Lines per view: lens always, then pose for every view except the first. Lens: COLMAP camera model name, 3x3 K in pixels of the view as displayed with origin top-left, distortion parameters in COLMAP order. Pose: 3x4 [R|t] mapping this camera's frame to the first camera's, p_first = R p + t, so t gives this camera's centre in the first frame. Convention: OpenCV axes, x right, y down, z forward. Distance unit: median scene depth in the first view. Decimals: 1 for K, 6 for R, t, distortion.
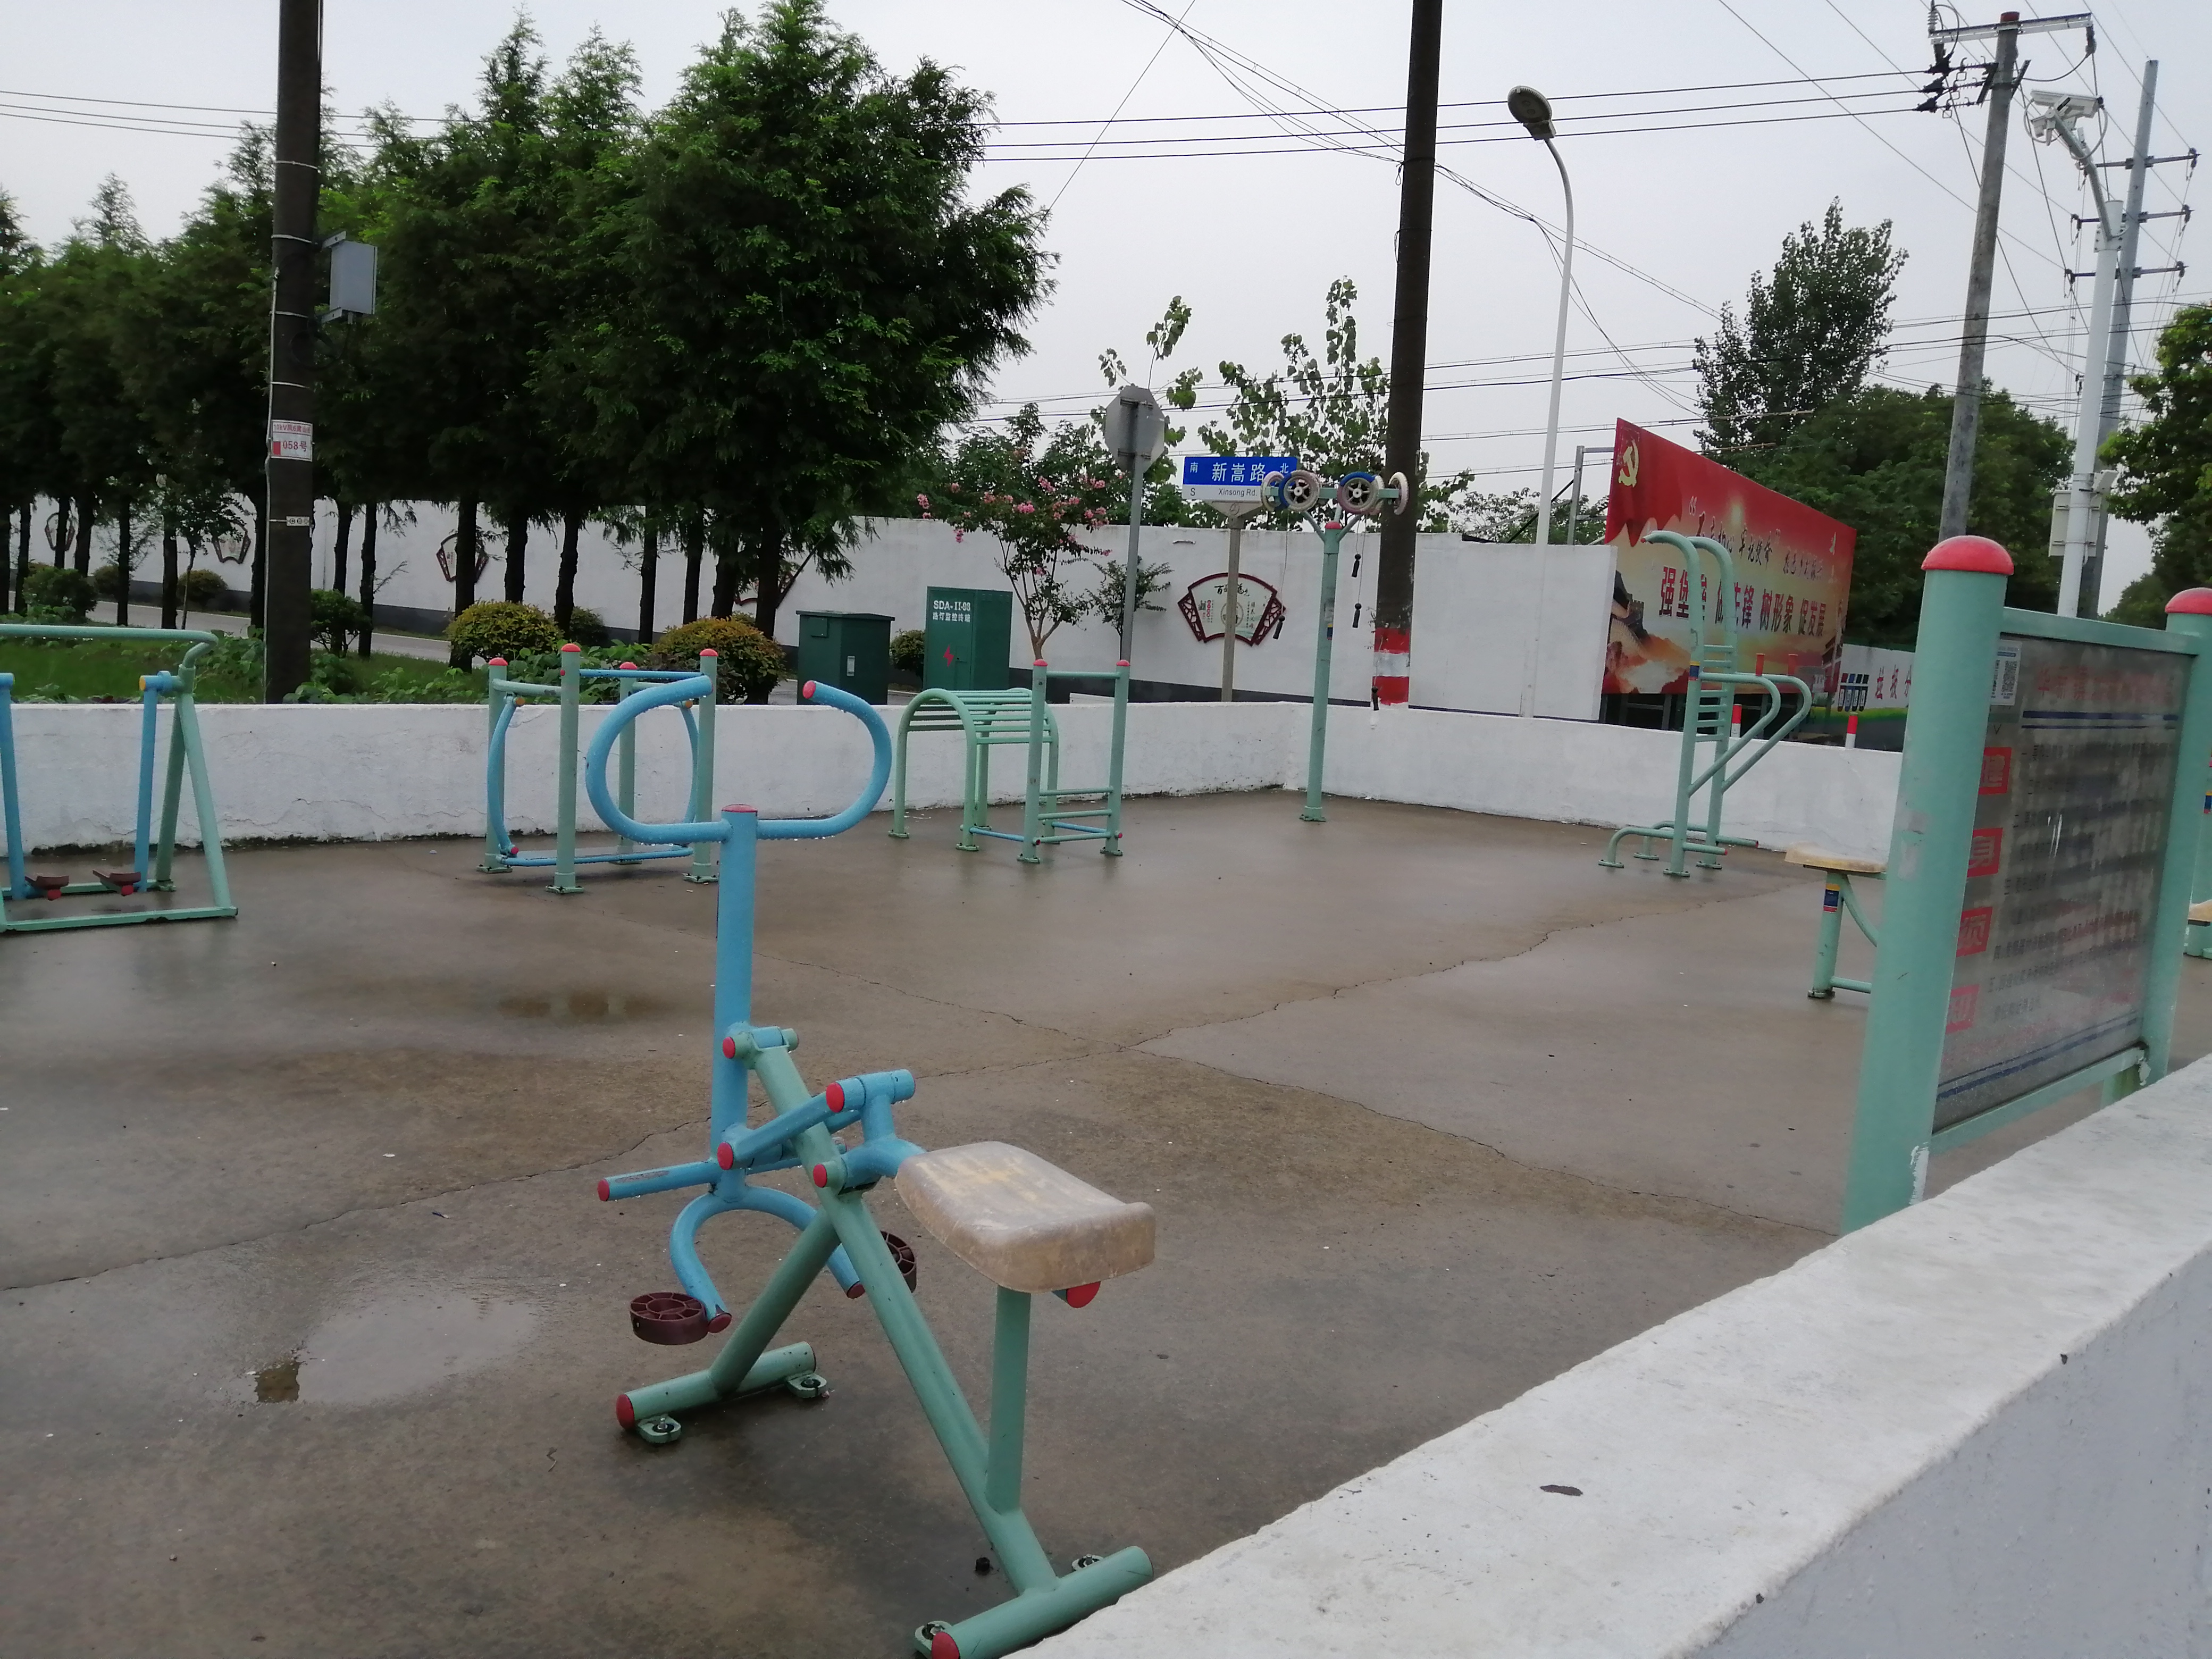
lens RADIAL K [[1721.5, 0, 1096.9], [0, 1721.5, 848.9], [0, 0, 1]] dist [0.088818, -0.183045]
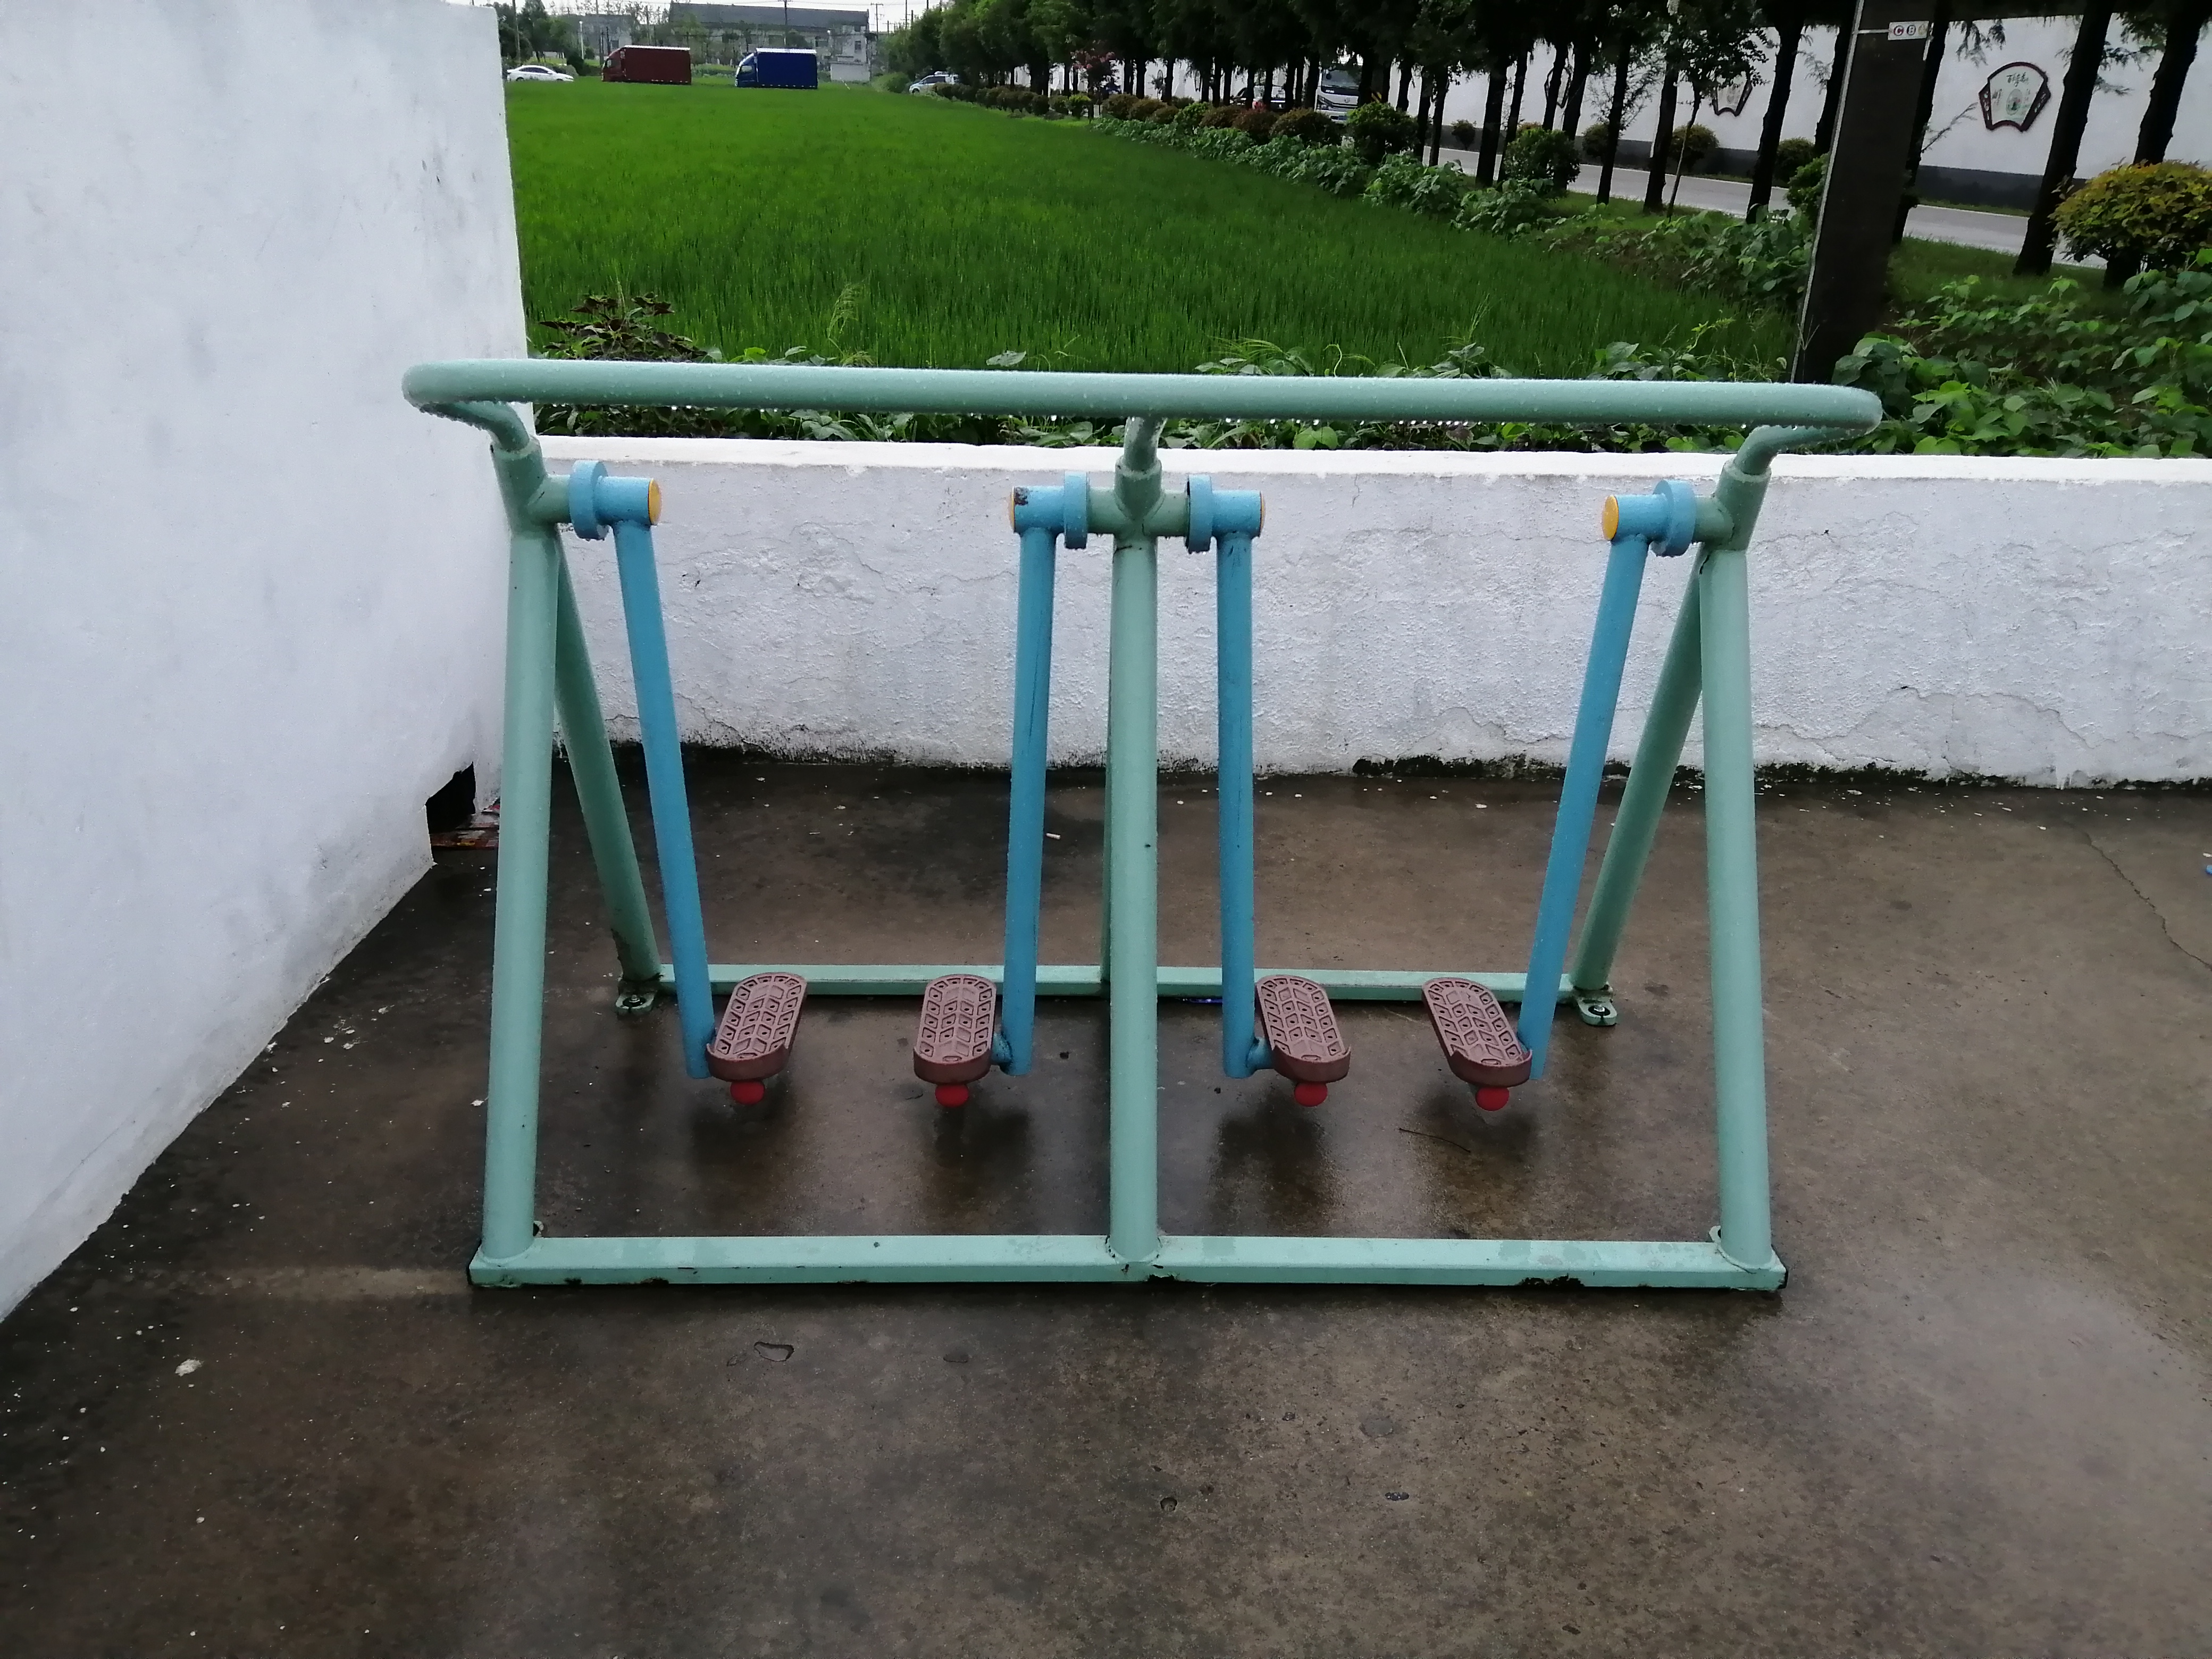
lens RADIAL K [[1816.8, 0, 1140.9], [0, 1816.8, 862.1], [0, 0, 1]] dist [0.013446, -0.006632]
pose [[0.736831, 0.224666, -0.637657, -0.120140], [-0.074007, 0.964306, 0.254237, -0.035304], [0.672015, -0.140139, 0.727157, 0.215023]]
